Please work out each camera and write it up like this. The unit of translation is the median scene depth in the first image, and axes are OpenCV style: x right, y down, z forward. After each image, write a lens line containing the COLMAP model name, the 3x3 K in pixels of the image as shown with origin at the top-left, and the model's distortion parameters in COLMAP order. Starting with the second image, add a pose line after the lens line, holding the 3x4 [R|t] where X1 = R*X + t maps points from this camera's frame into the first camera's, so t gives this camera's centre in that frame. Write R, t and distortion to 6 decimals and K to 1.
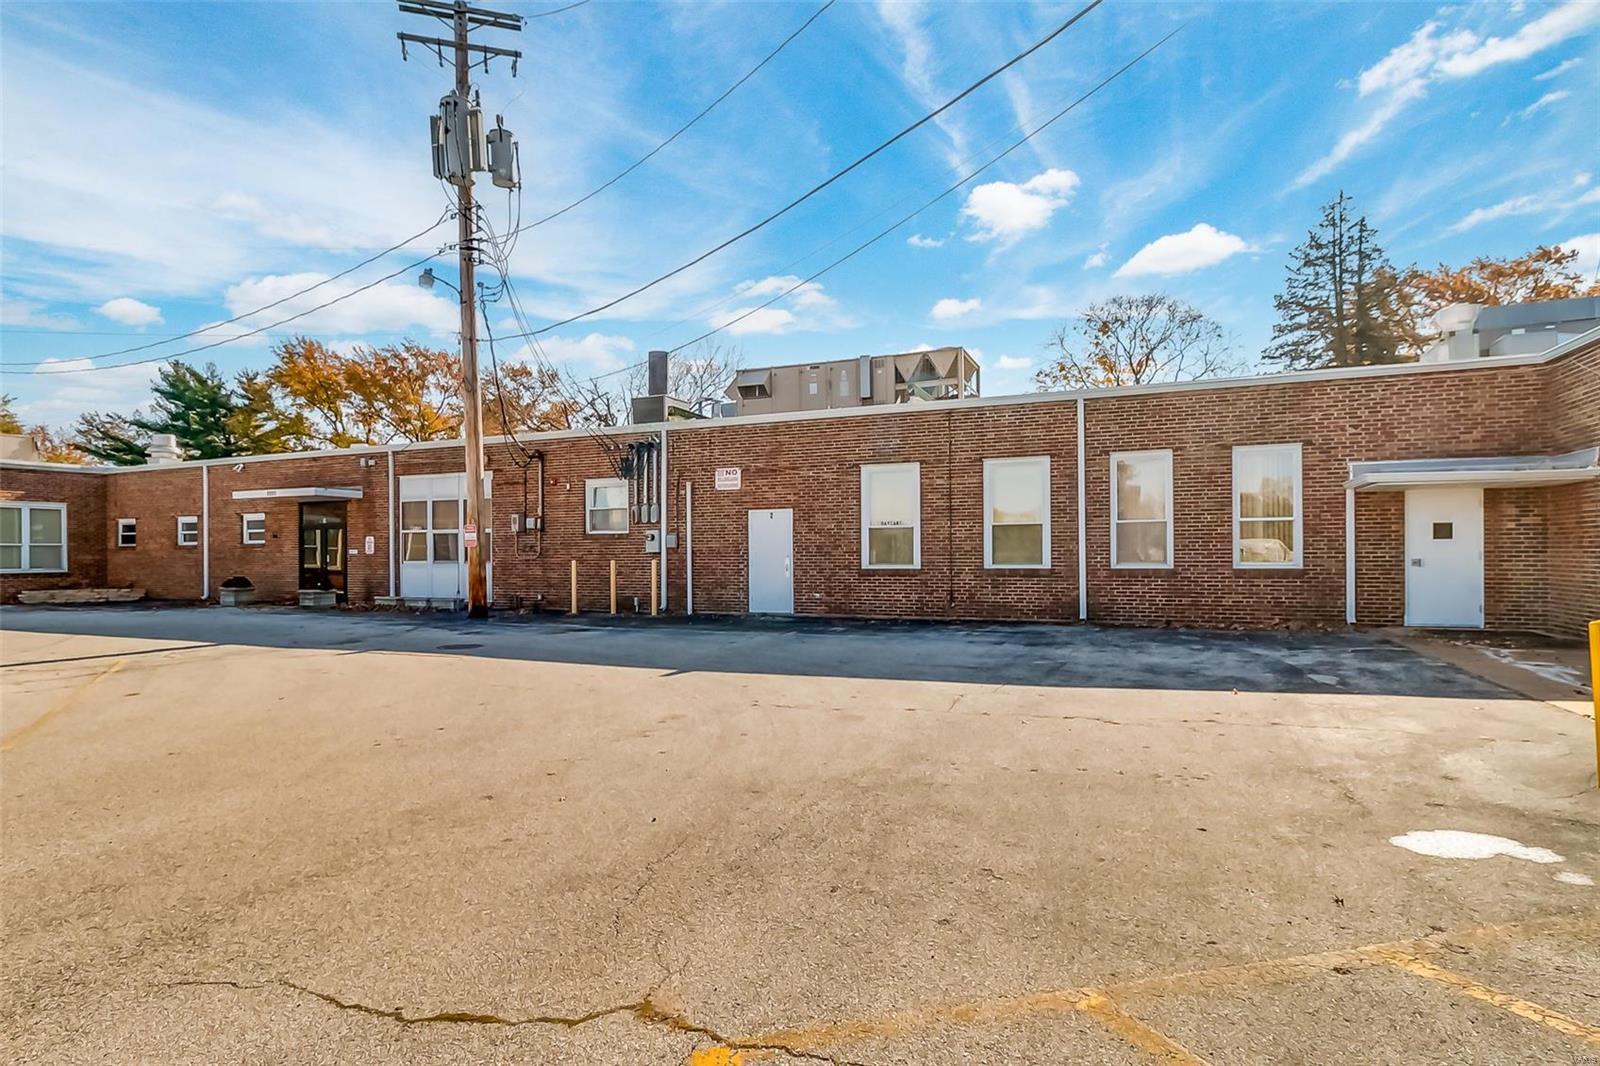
lens RADIAL K [[759.7, 0, 836.7], [0, 759.7, 544.5], [0, 0, 1]] dist [-0.000410, -0.000166]
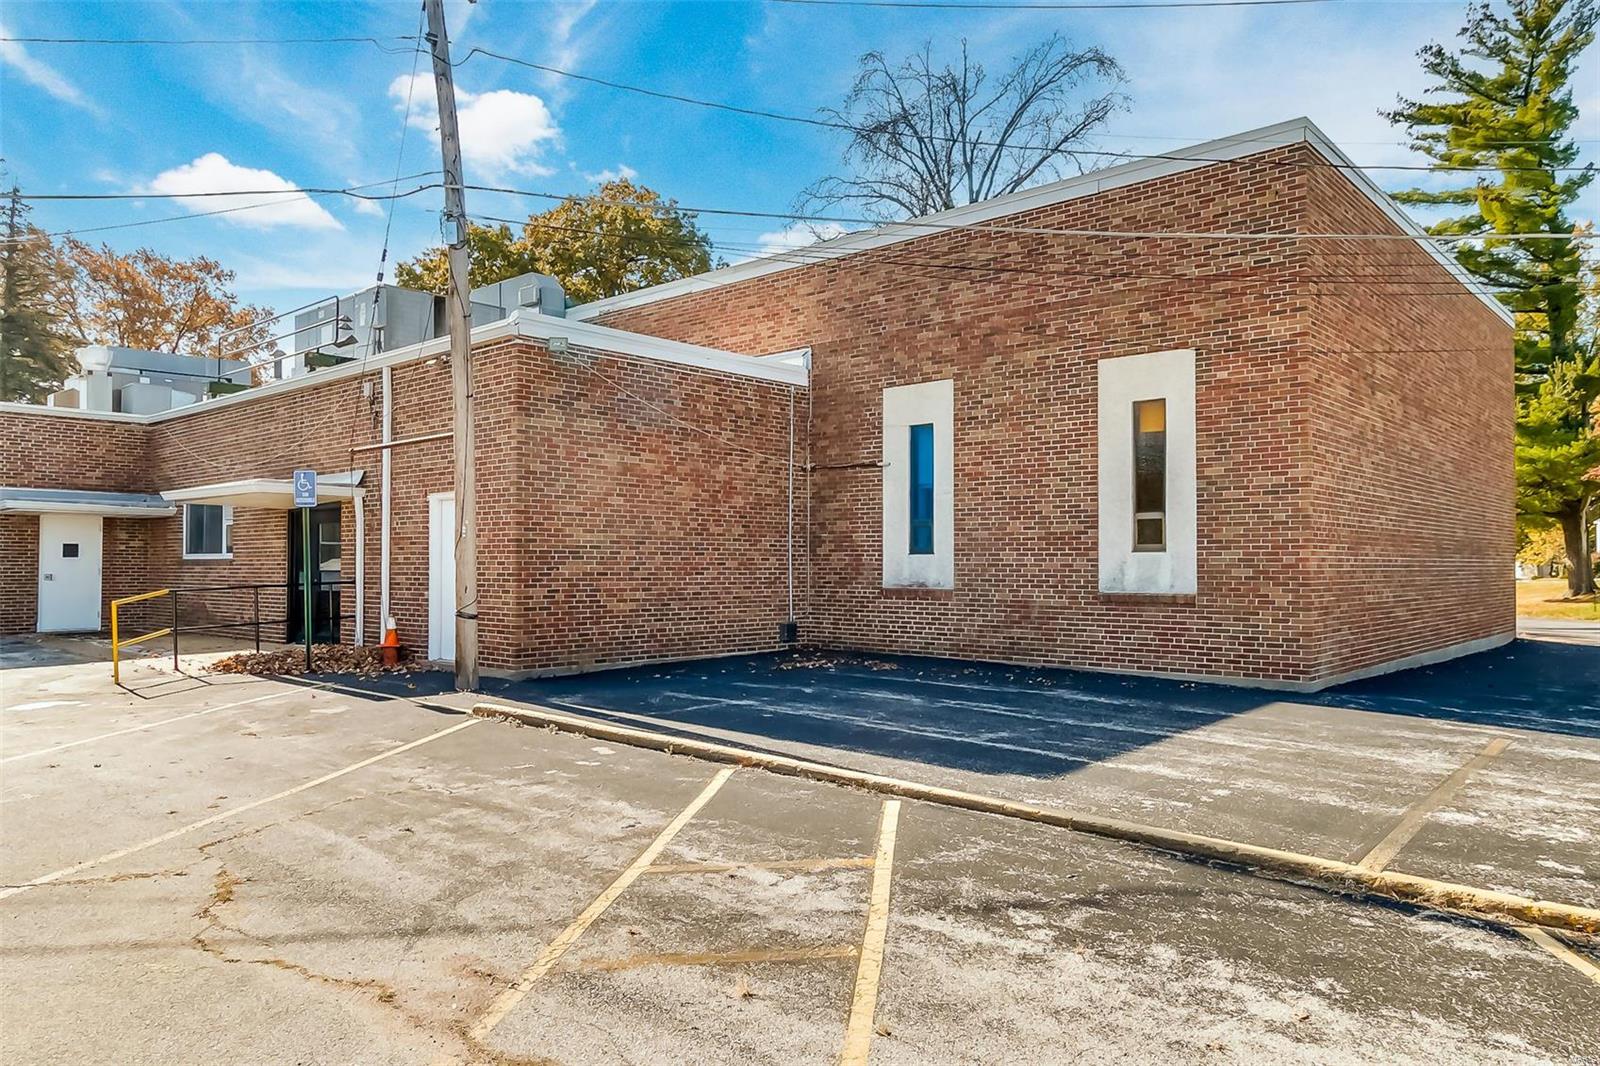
lens RADIAL K [[1057.4, 0, 799.5], [0, 1057.4, 543.5], [0, 0, 1]] dist [0.005209, -0.003211]
pose [[0.315742, 0.027137, 0.948457, -0.421197], [-0.004638, 0.999623, -0.027057, 0.010660], [-0.948834, 0.004145, 0.315749, -0.614911]]
